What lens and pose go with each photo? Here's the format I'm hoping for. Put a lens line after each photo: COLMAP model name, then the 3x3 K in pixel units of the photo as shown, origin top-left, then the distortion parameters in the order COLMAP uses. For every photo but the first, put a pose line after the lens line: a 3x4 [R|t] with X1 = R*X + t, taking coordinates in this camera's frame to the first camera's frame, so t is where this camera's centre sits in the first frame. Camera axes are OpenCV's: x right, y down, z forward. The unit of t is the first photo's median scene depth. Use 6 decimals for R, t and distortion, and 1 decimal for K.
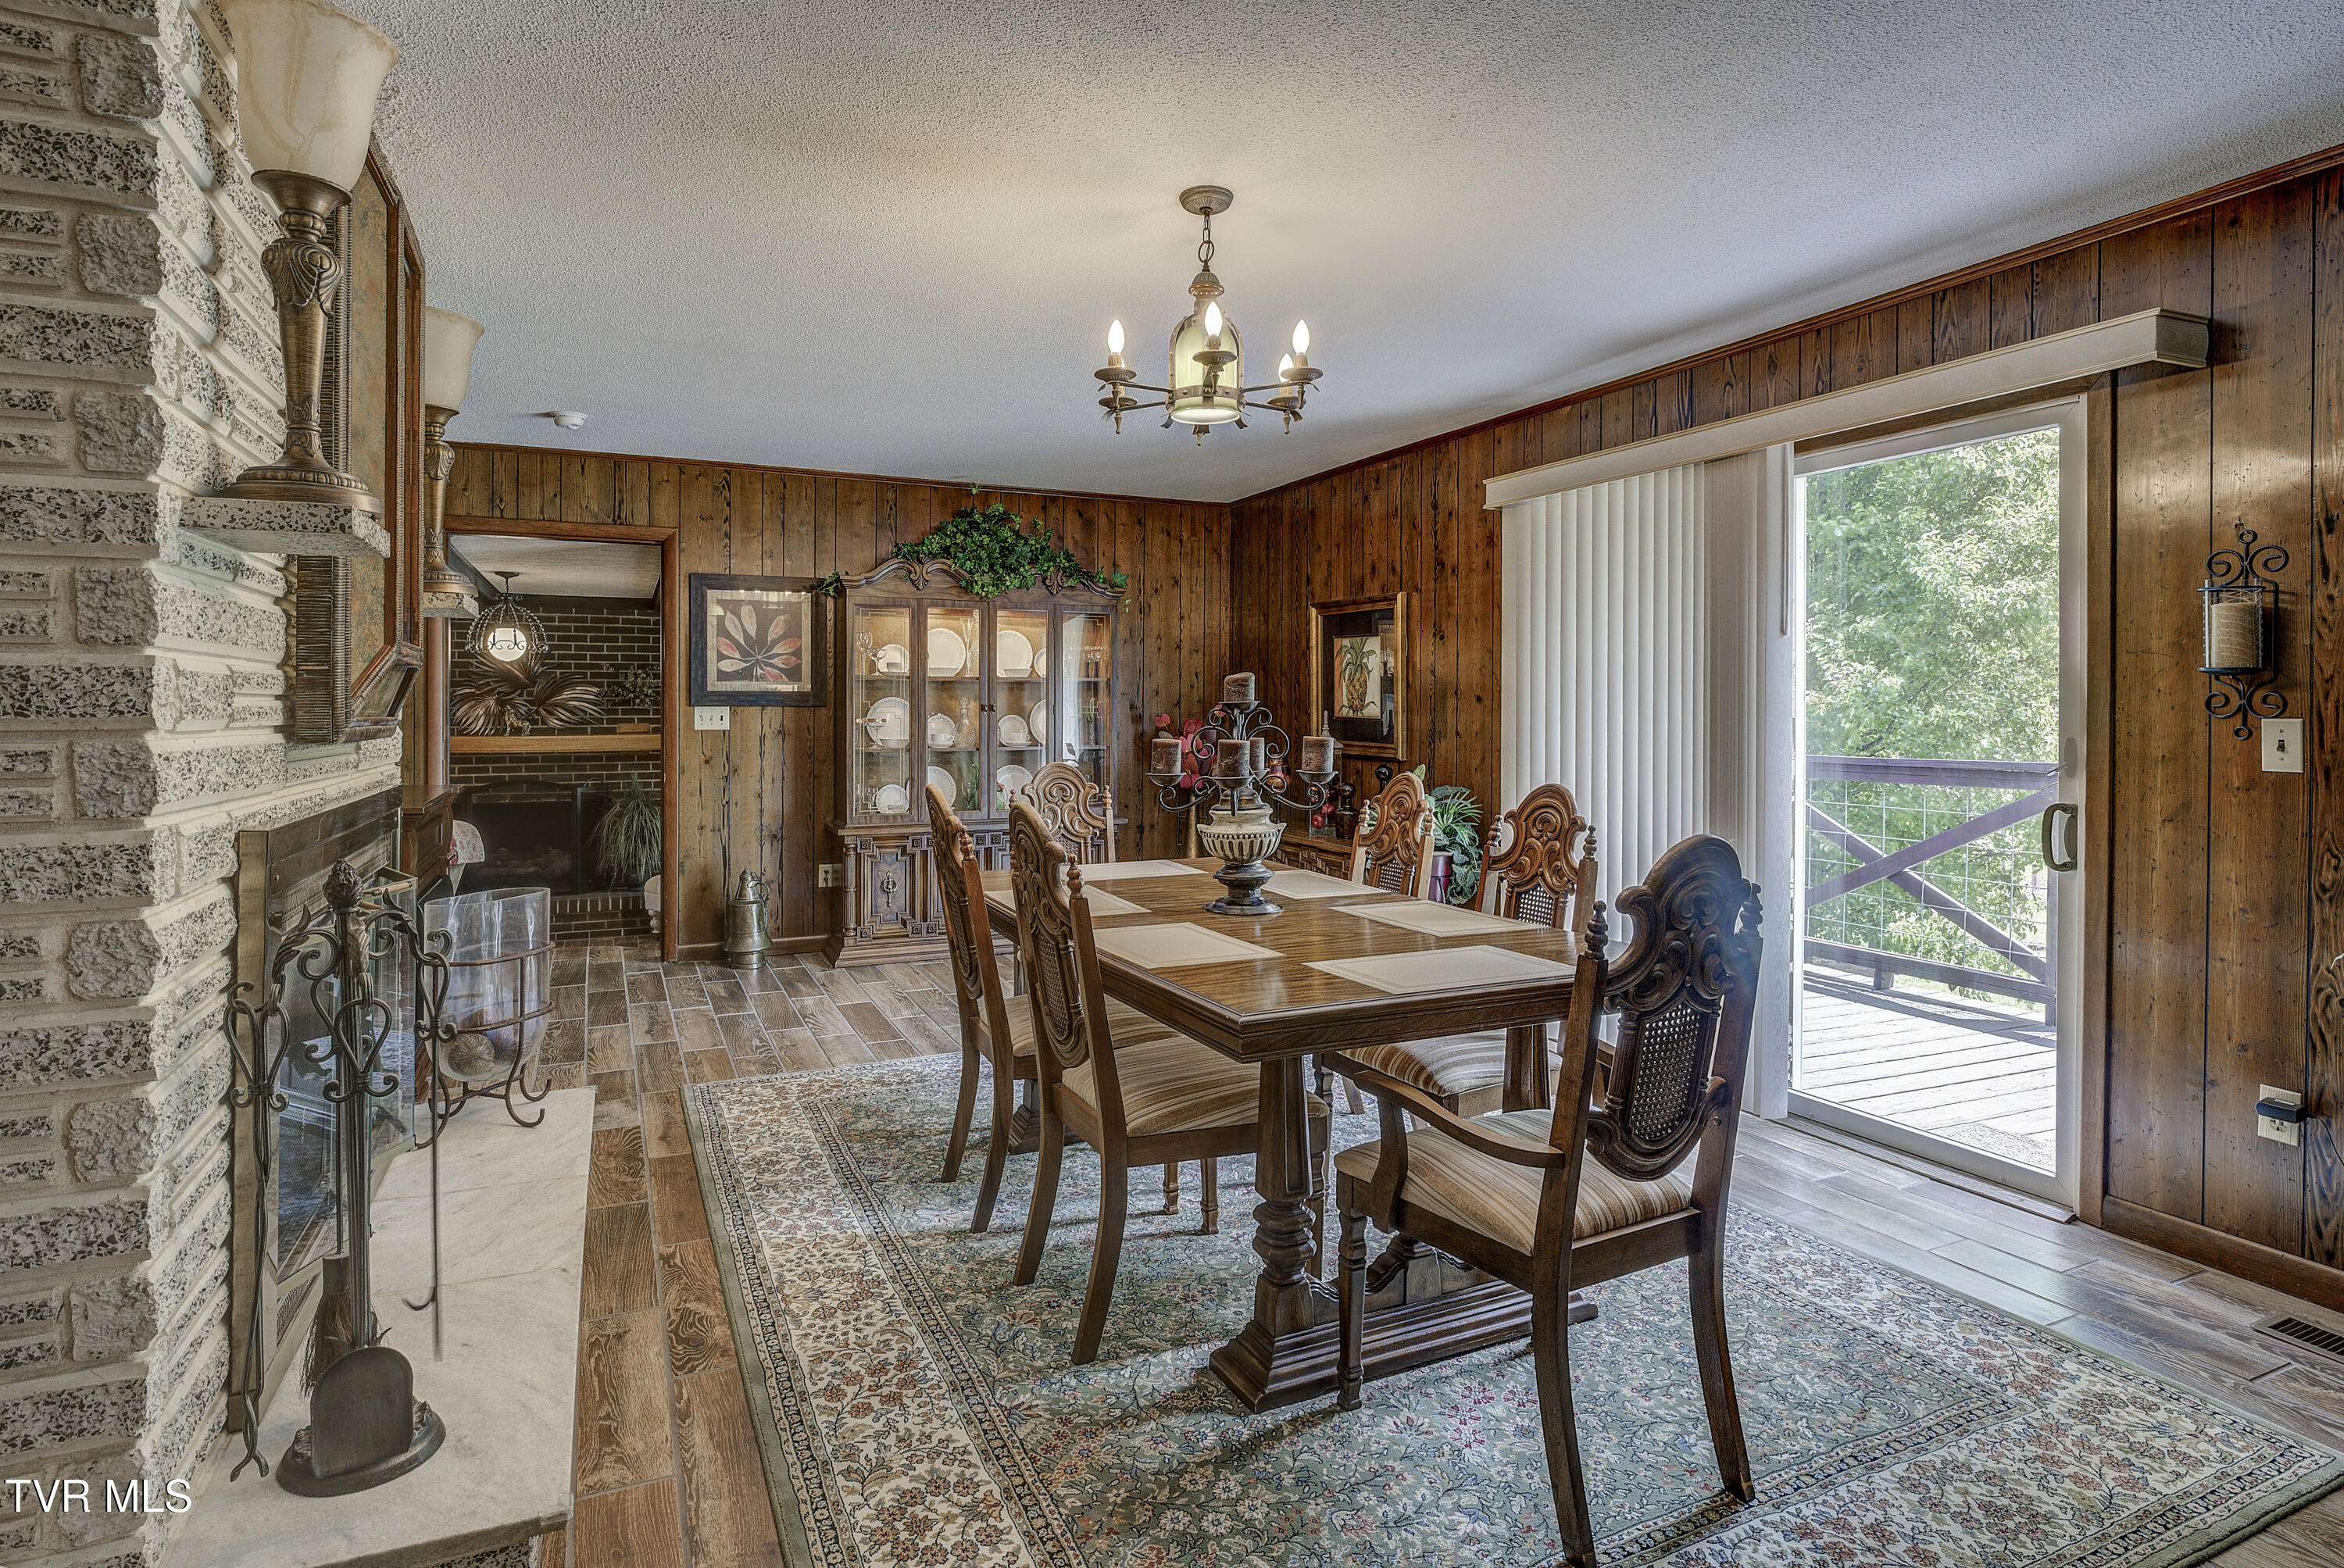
lens RADIAL K [[1206.4, 0, 1163.9], [0, 1206.4, 712.4], [0, 0, 1]] dist [-0.006080, -0.000091]
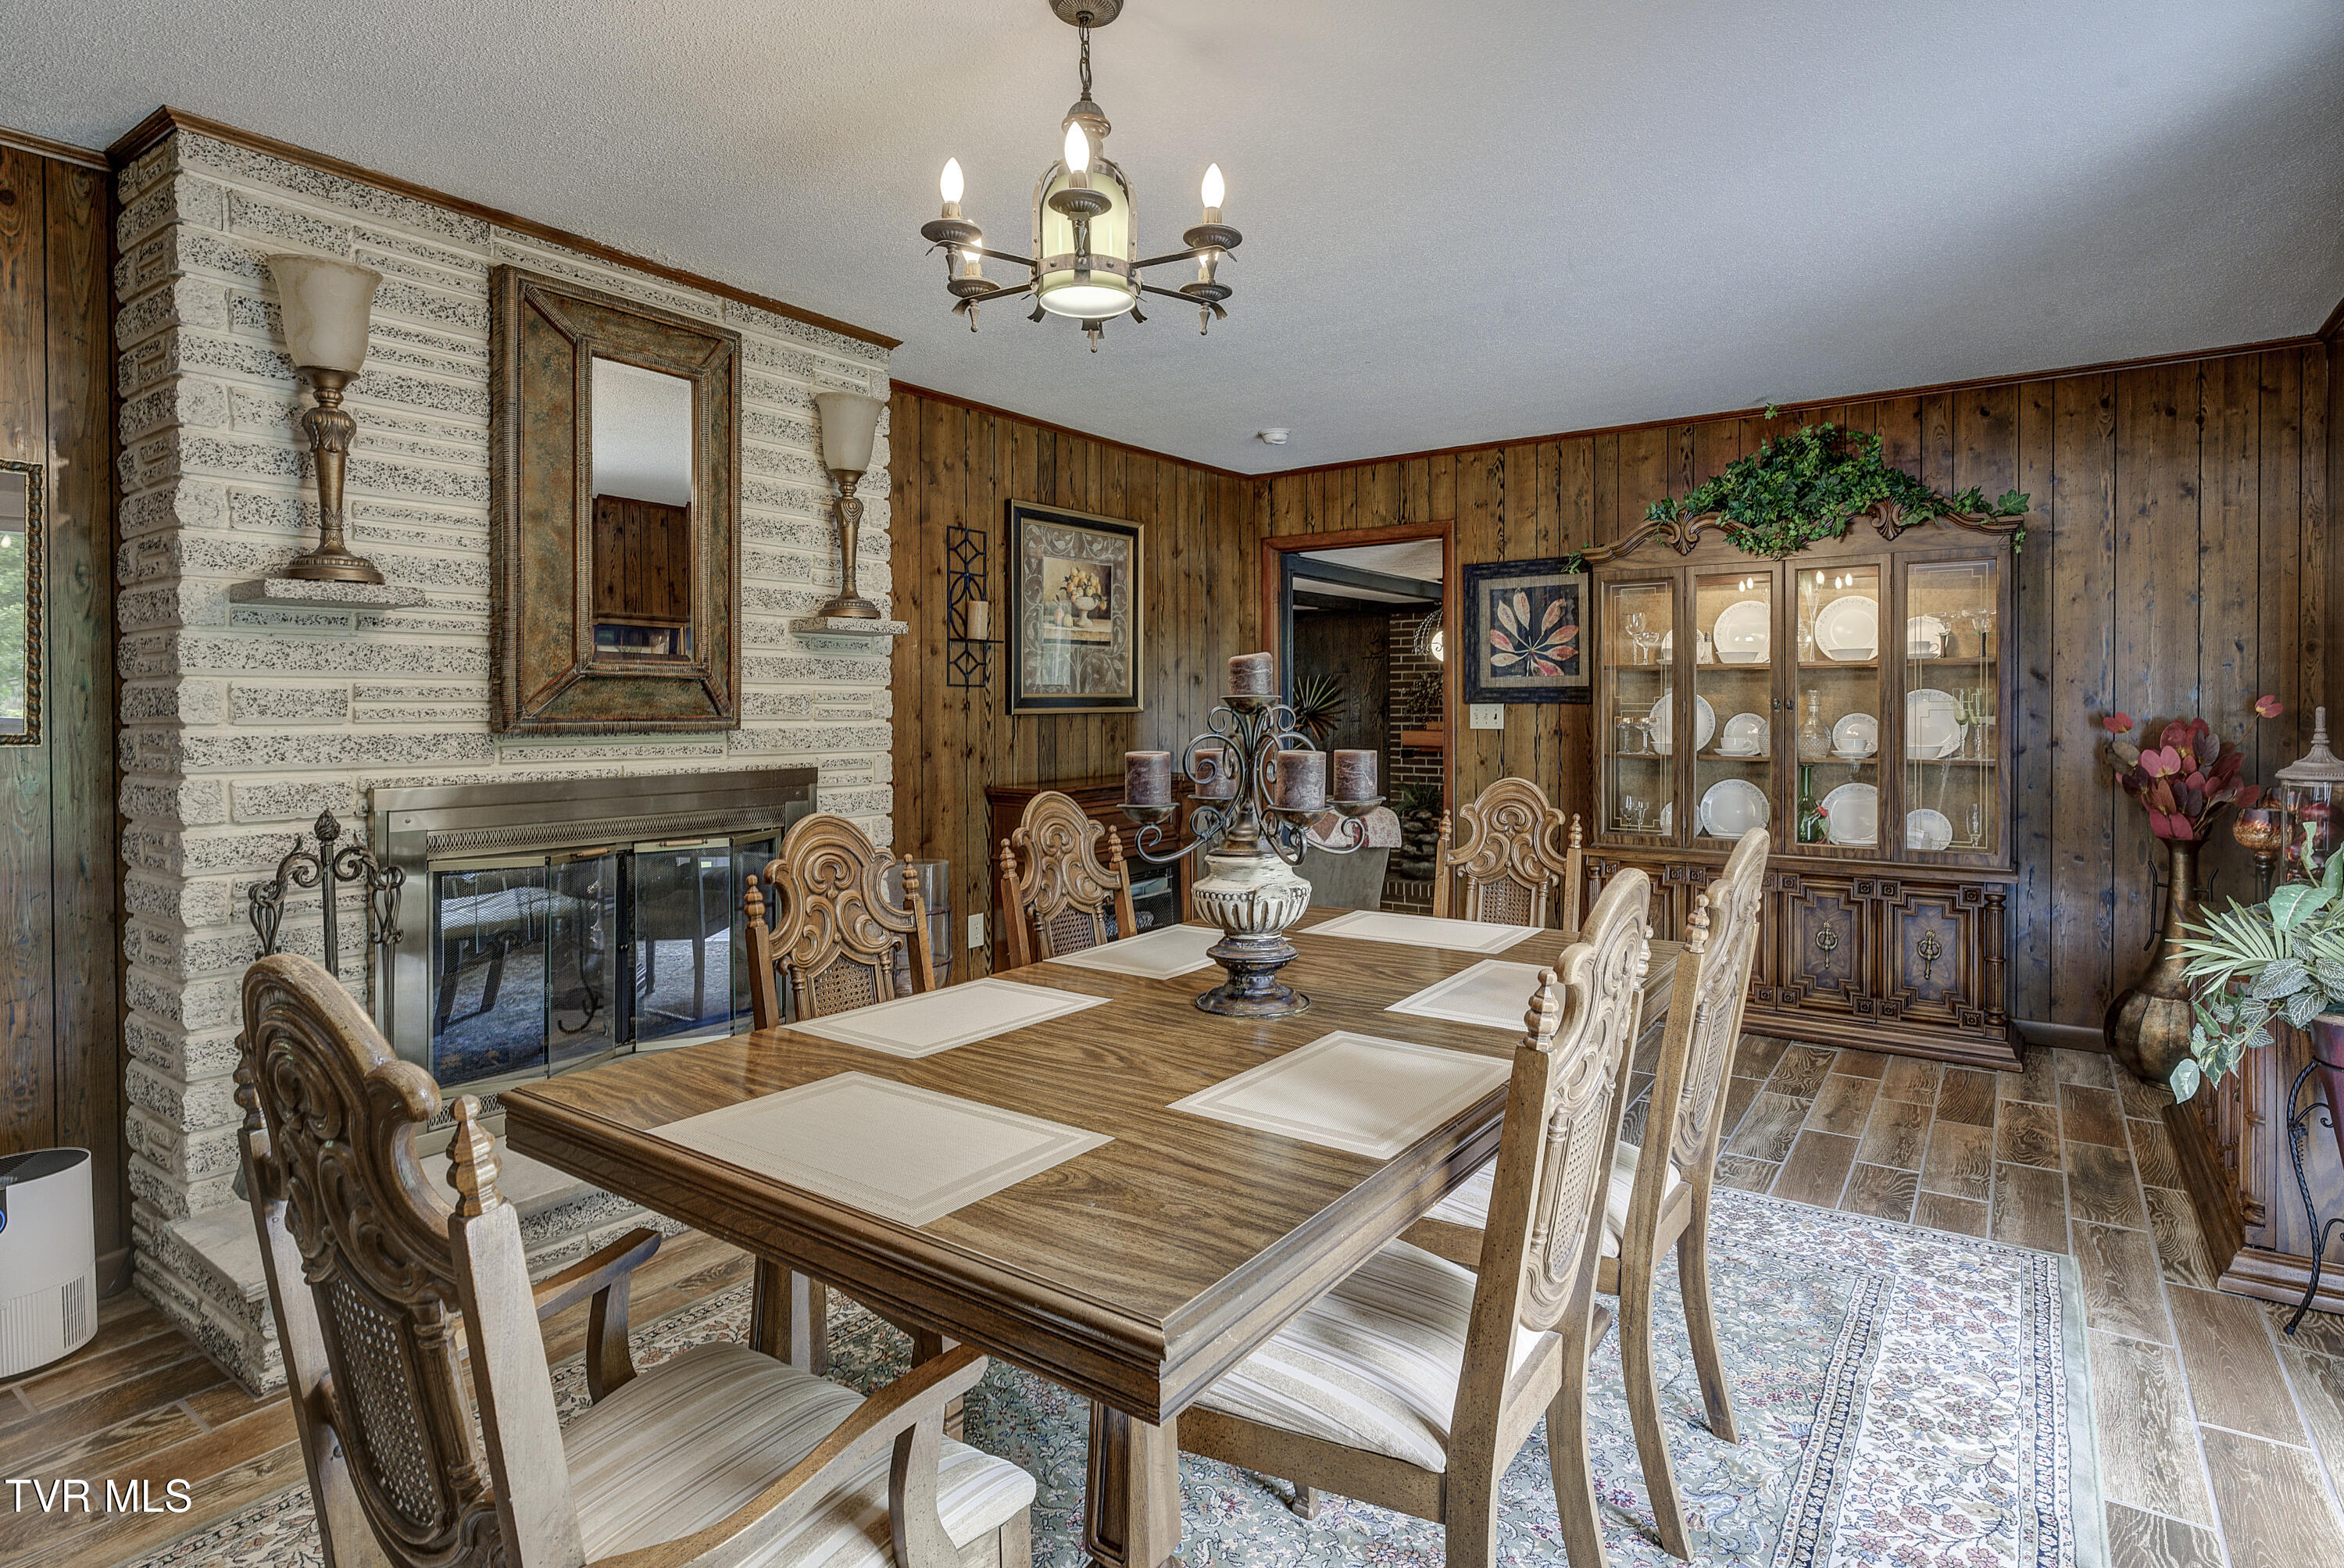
lens RADIAL K [[1206.4, 0, 1212.7], [0, 1206.4, 708.9], [0, 0, 1]] dist [-0.006080, -0.000091]
pose [[0.521645, -0.002669, -0.853159, 0.313636], [0.002375, 0.999996, -0.001677, -0.000054], [0.853160, -0.001151, 0.521649, 0.322990]]
